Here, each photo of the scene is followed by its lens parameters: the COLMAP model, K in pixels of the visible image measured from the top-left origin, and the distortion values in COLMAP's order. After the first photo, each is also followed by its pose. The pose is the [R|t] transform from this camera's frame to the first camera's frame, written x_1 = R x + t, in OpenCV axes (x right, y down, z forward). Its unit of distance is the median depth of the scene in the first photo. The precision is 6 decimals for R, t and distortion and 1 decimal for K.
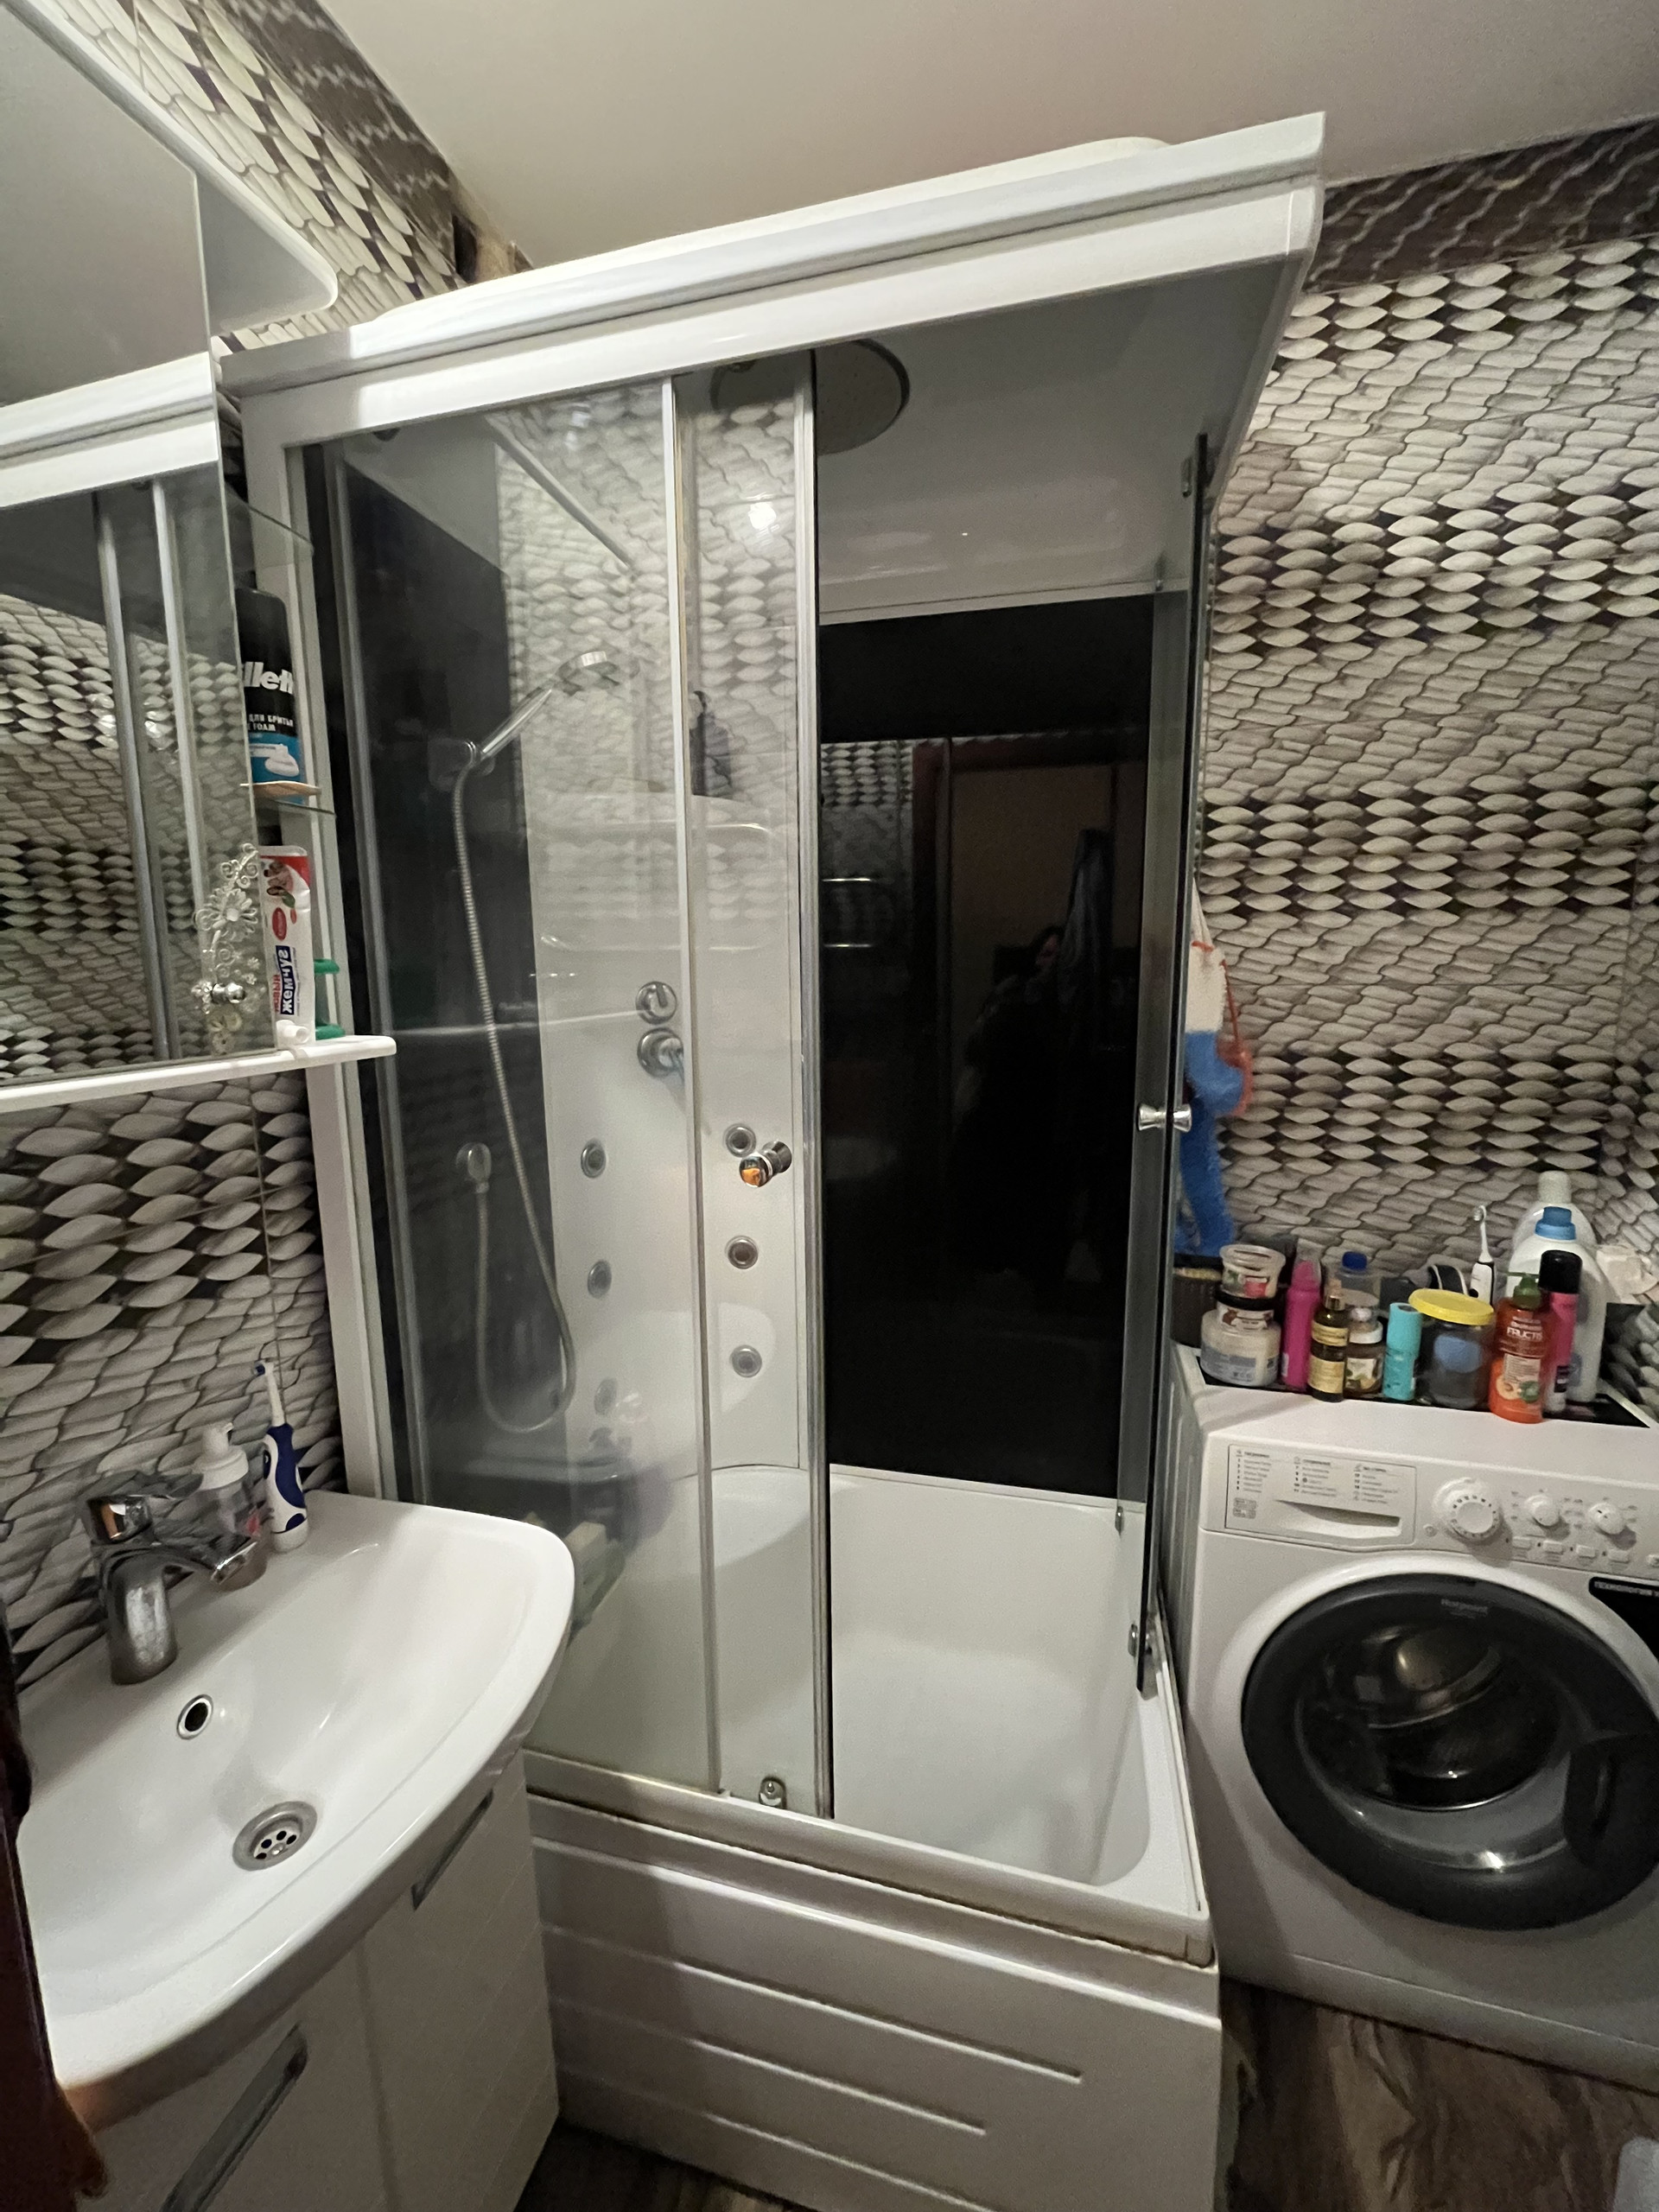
lens RADIAL K [[890.0, 0, 822.7], [0, 890.0, 1095.0], [0, 0, 1]] dist [-0.004661, 0.000161]
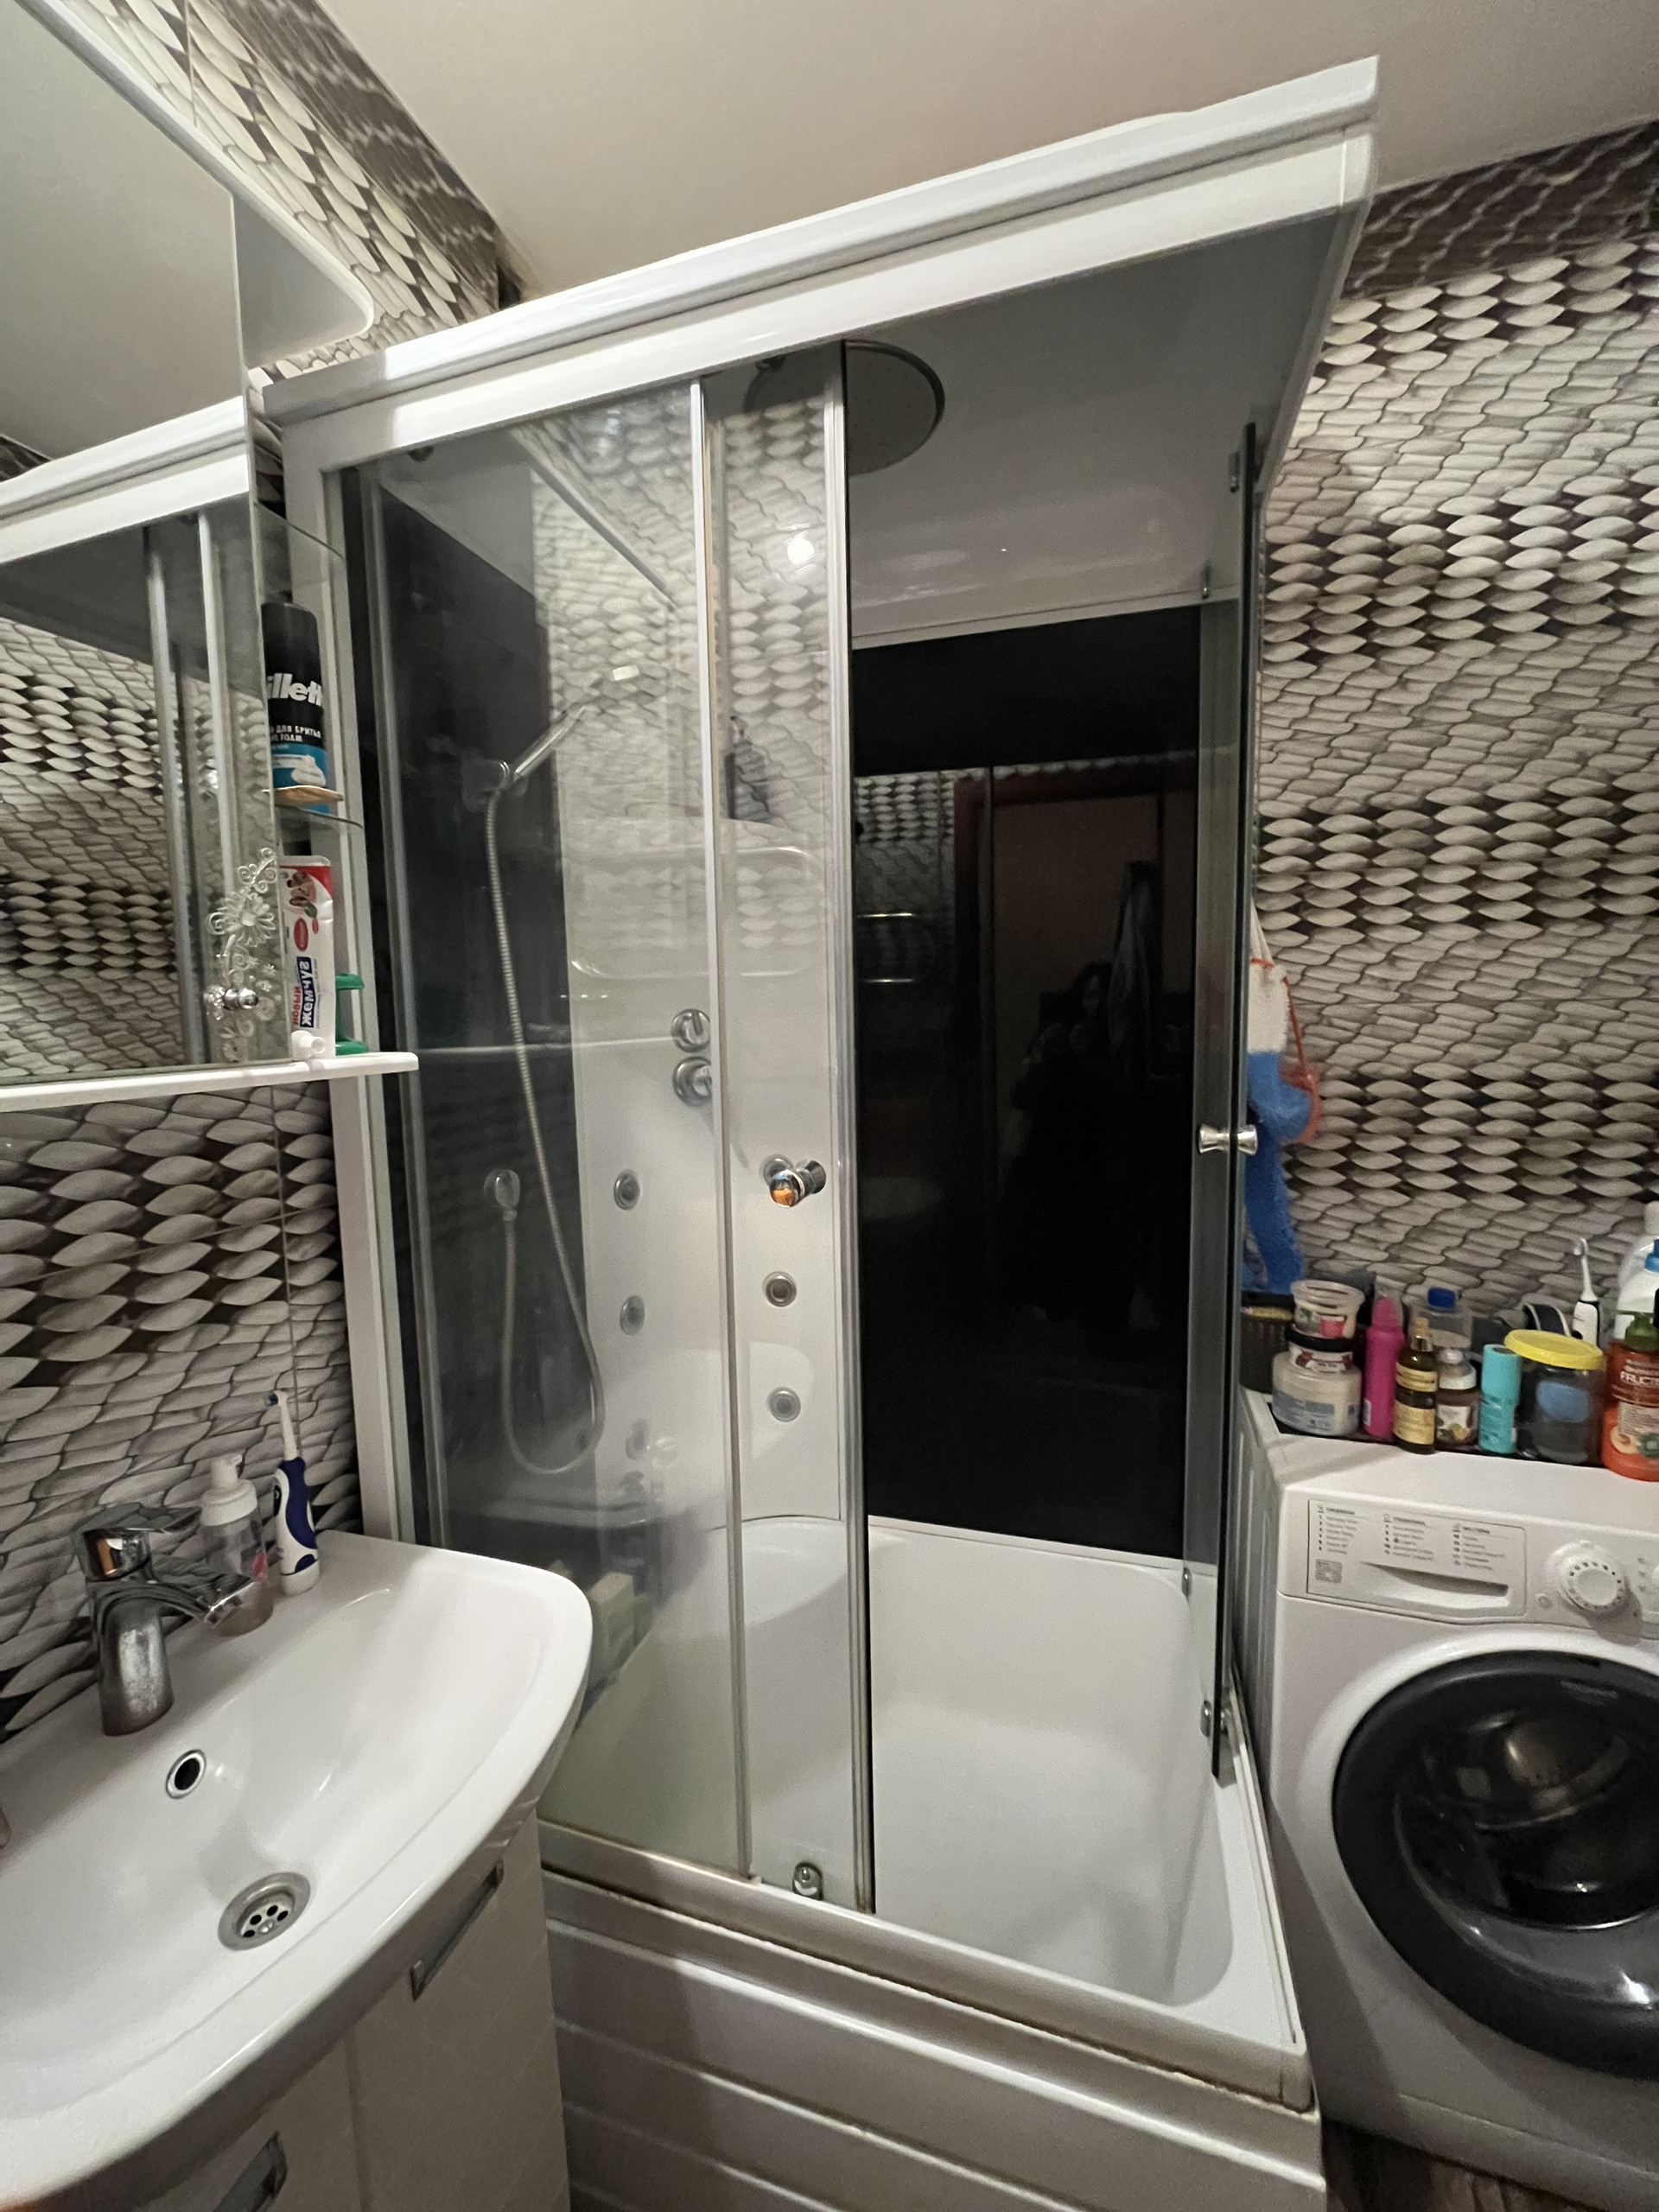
lens RADIAL K [[890.0, 0, 822.5], [0, 890.0, 1094.7], [0, 0, 1]] dist [-0.004661, 0.000161]
pose [[0.998699, -0.005052, -0.050743, 0.007253], [0.002322, 0.998554, -0.053706, 0.025094], [0.050941, 0.053518, 0.997267, 0.041921]]
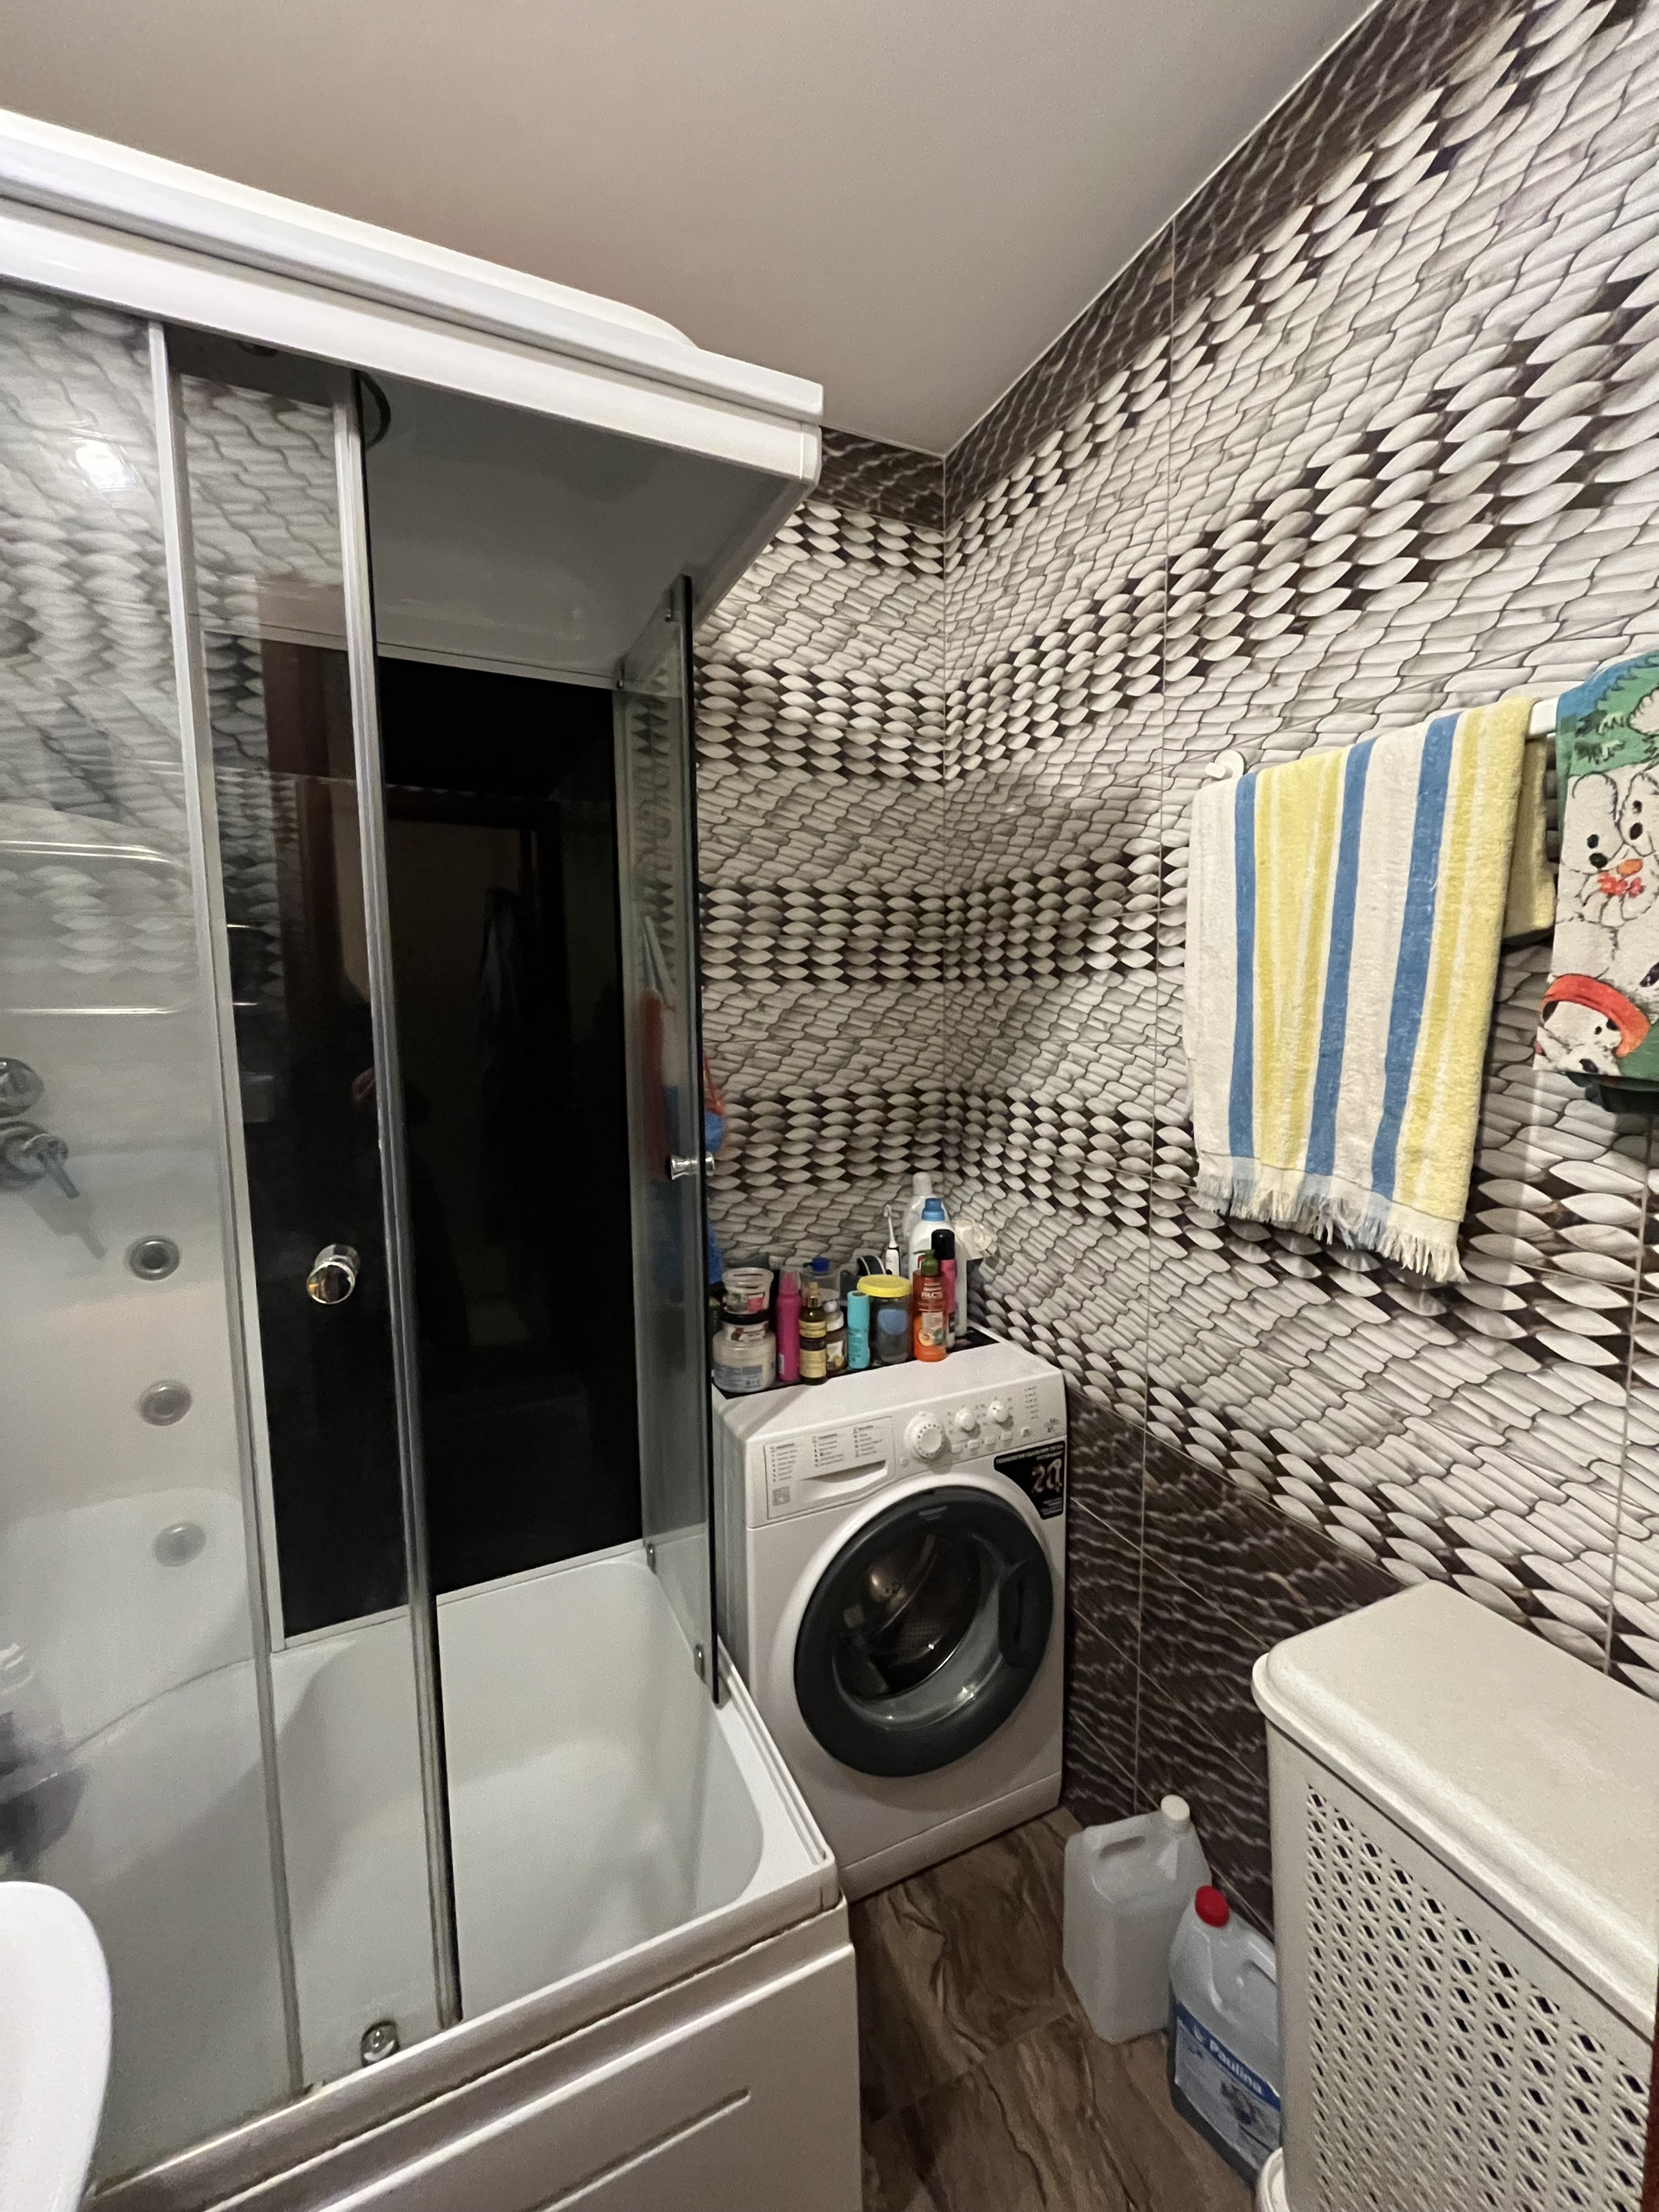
lens RADIAL K [[890.0, 0, 821.2], [0, 890.0, 1095.6], [0, 0, 1]] dist [-0.004661, 0.000161]
pose [[0.769643, -0.064752, 0.635183, -0.167571], [0.101582, 0.994591, -0.021695, -0.018491], [-0.630342, 0.081220, 0.772057, 0.035190]]
